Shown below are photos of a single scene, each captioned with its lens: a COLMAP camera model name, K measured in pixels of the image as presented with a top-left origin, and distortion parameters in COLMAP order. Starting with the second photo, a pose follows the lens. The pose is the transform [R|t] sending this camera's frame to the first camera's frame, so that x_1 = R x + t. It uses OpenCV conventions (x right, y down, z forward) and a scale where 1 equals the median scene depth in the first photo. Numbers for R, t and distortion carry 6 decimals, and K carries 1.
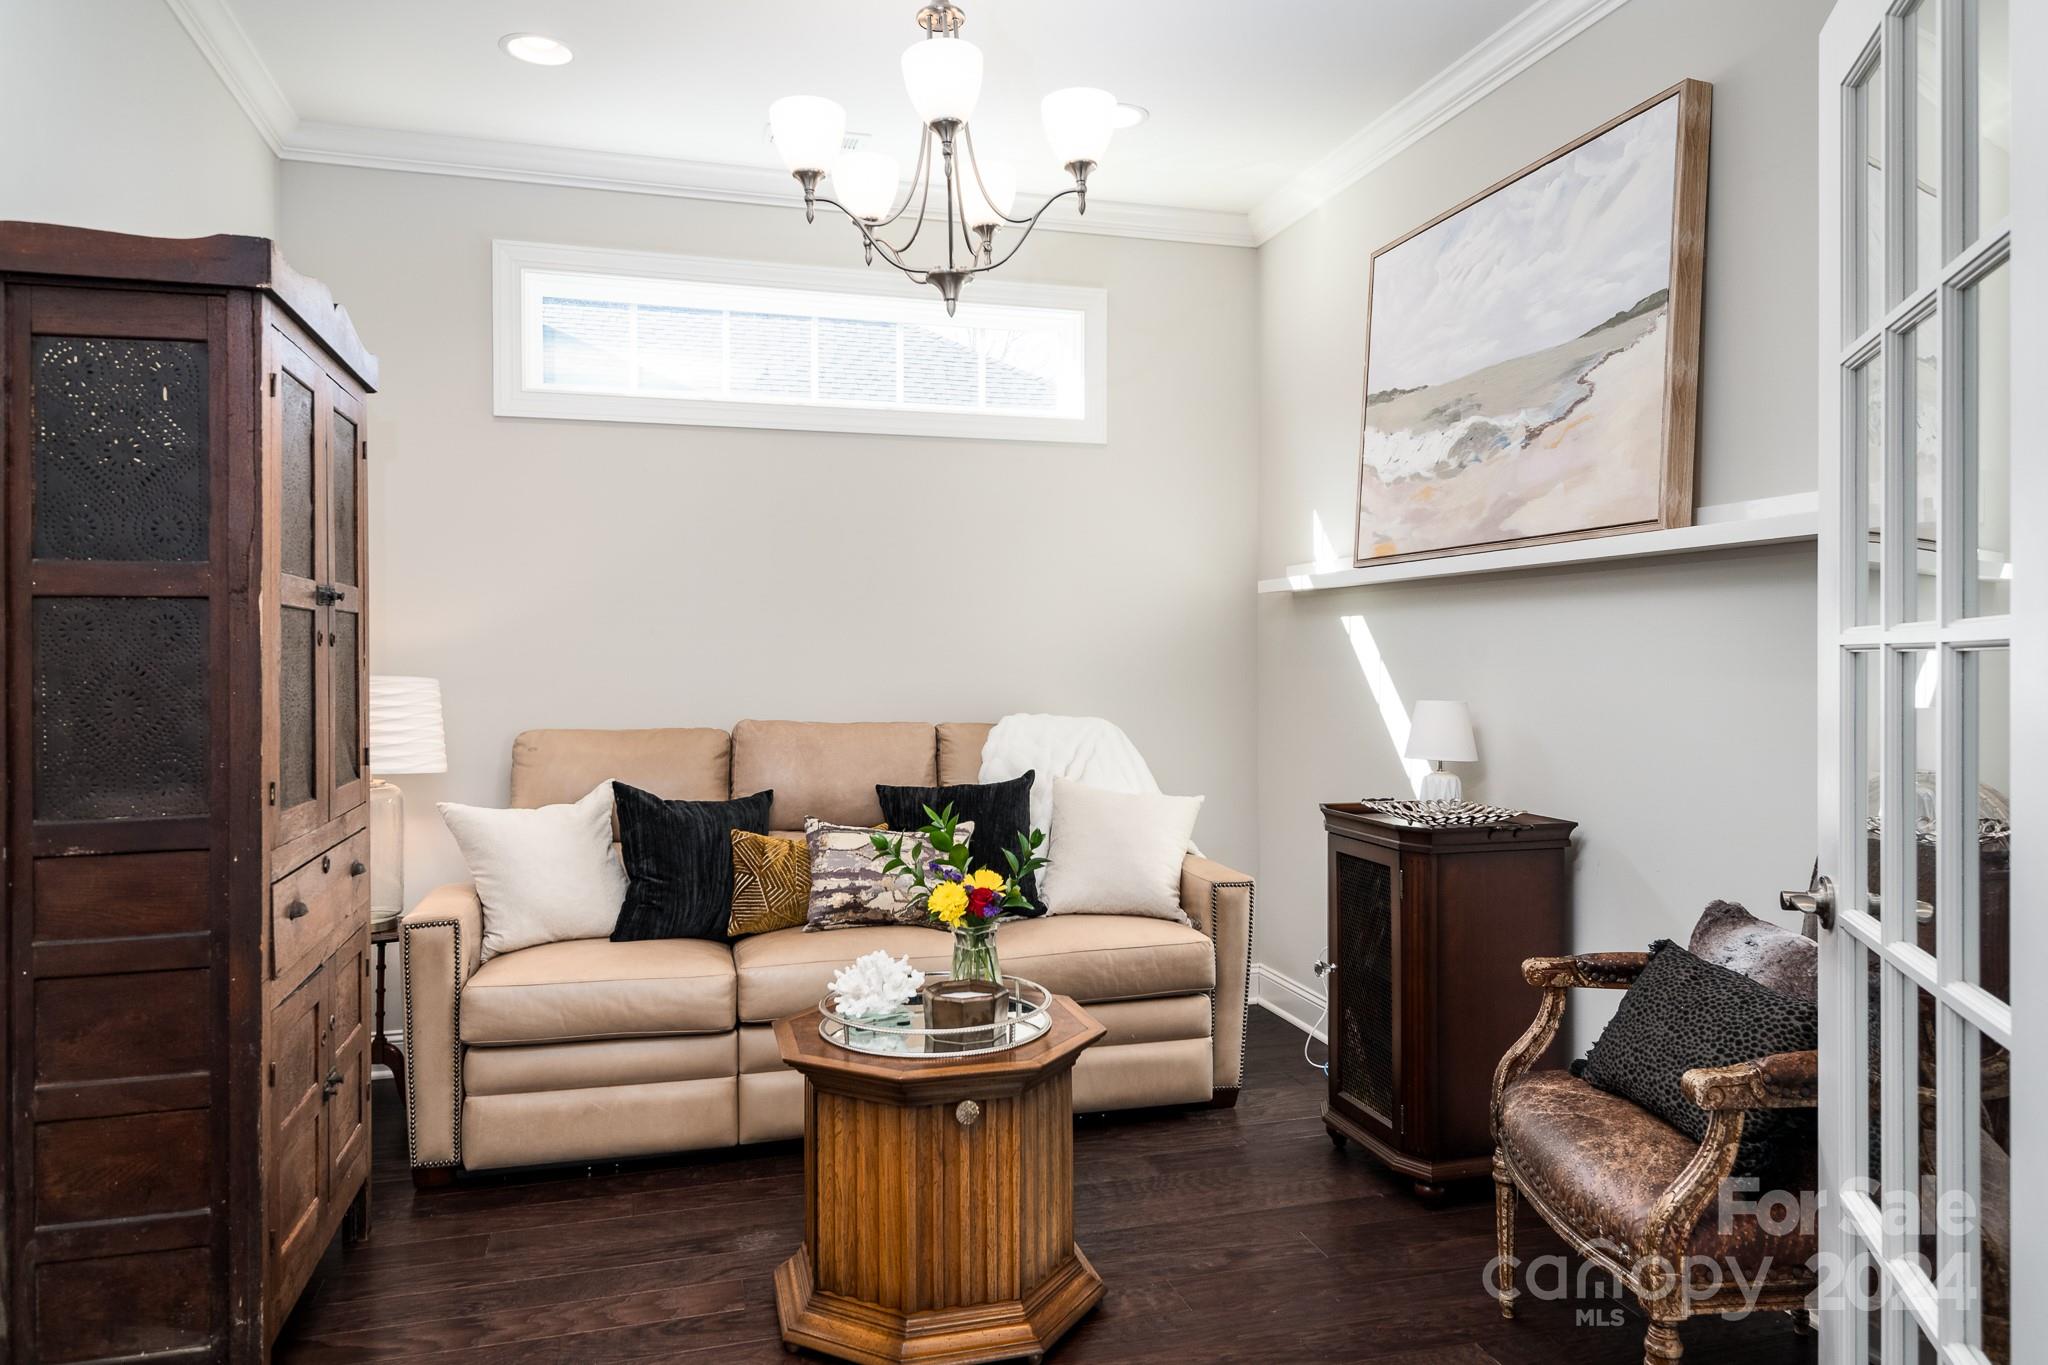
lens RADIAL K [[1386.6, 0, 1018.0], [0, 1386.6, 651.9], [0, 0, 1]] dist [0.027980, -0.006435]
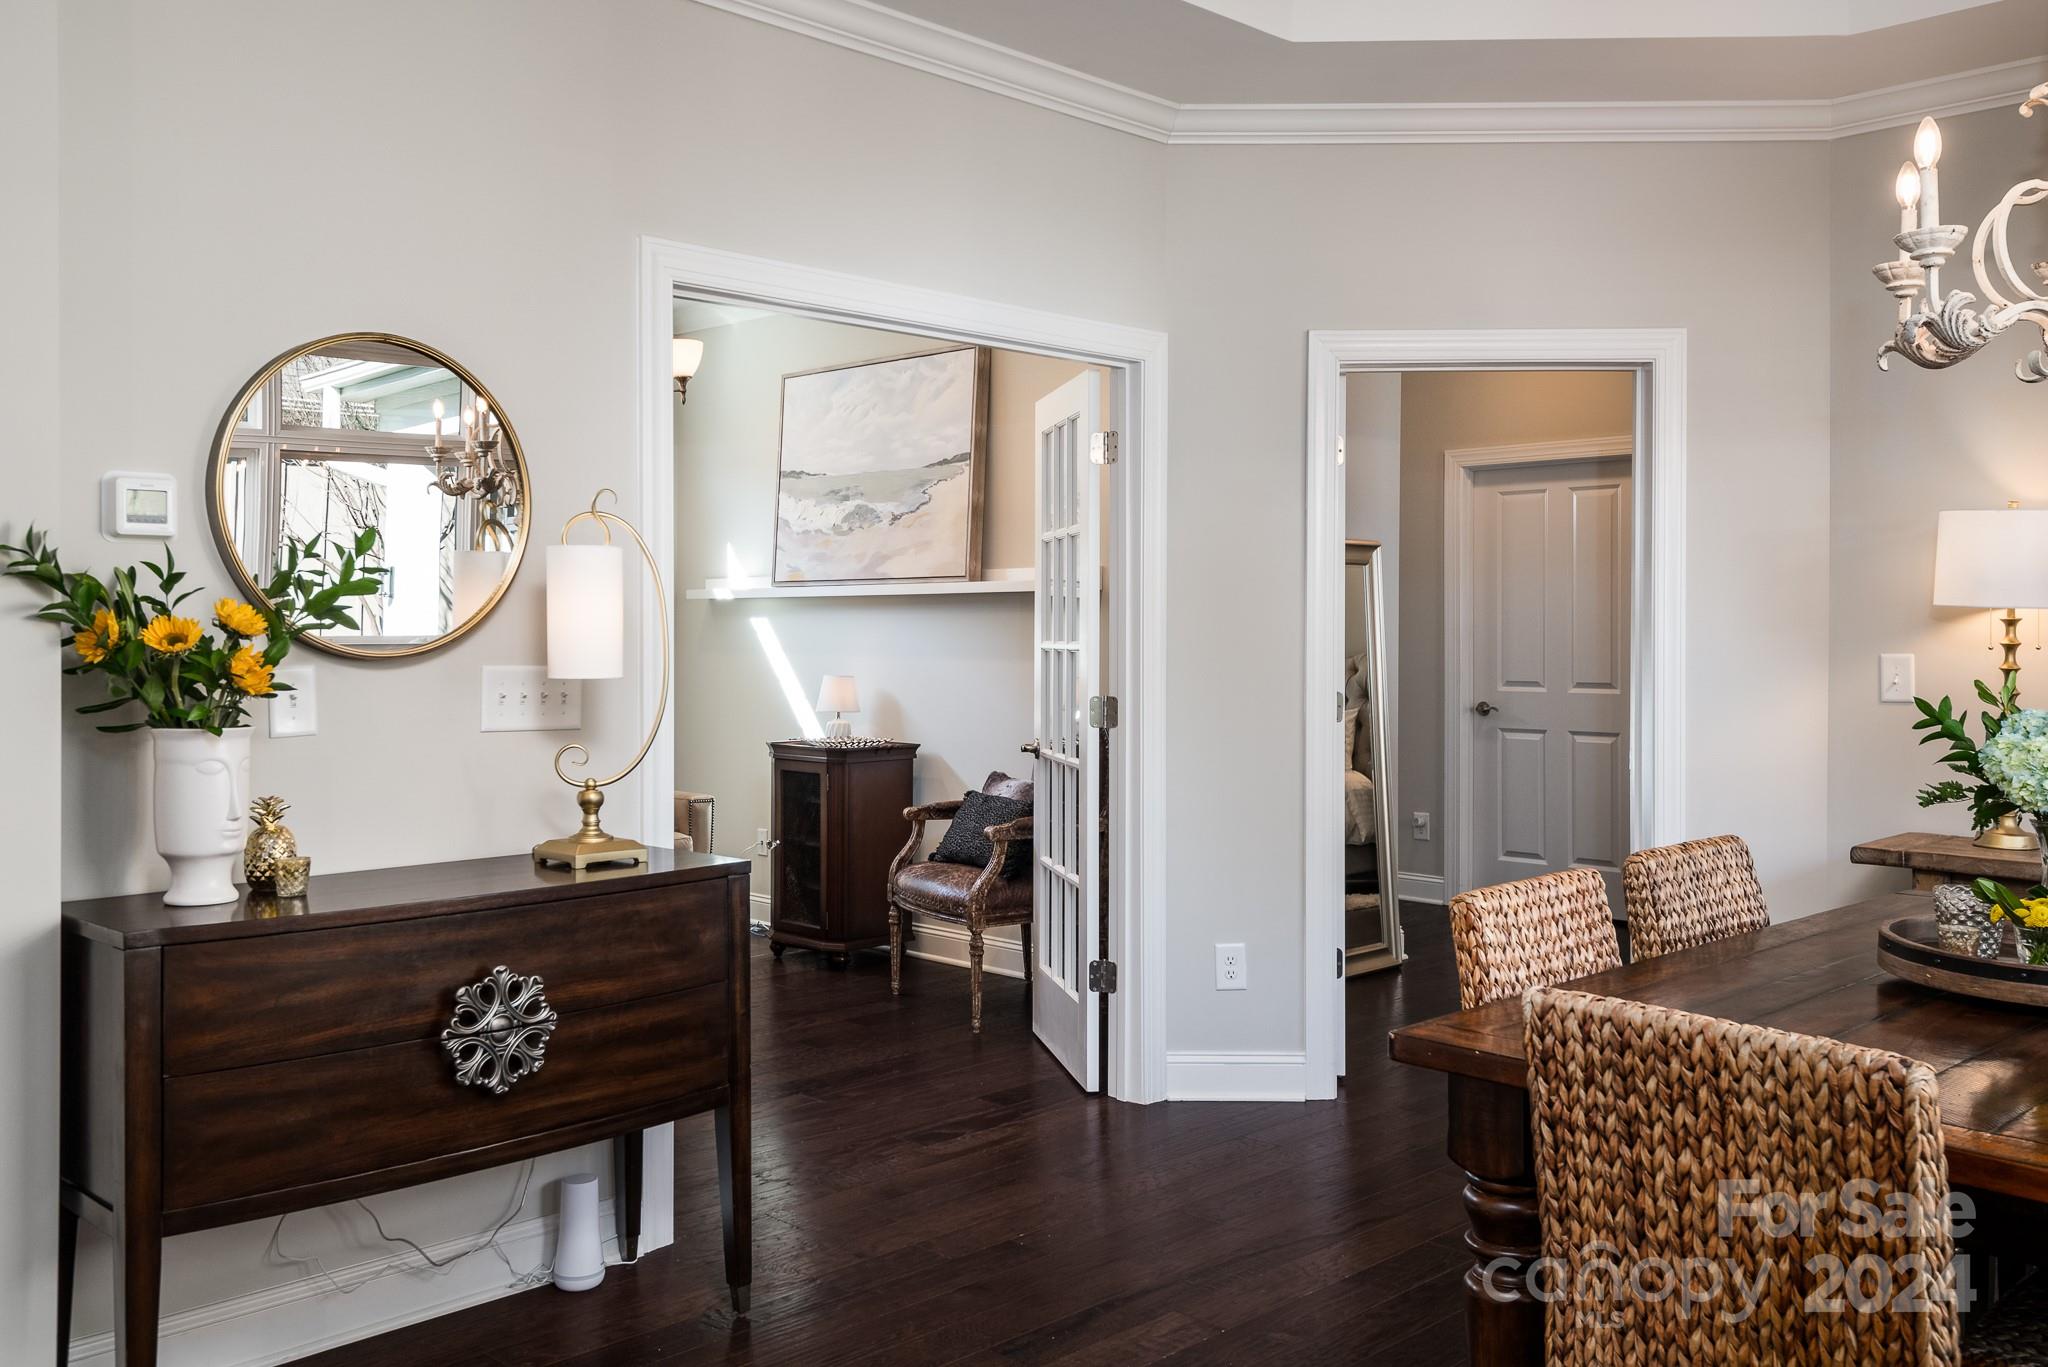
lens RADIAL K [[1784.3, 0, 1021.6], [0, 1784.3, 676.7], [0, 0, 1]] dist [0.011843, 0.001886]
pose [[0.878076, -0.009147, 0.478435, -0.553596], [-0.004798, 0.999599, 0.027917, -0.024411], [-0.478498, -0.026809, 0.877679, -1.016433]]
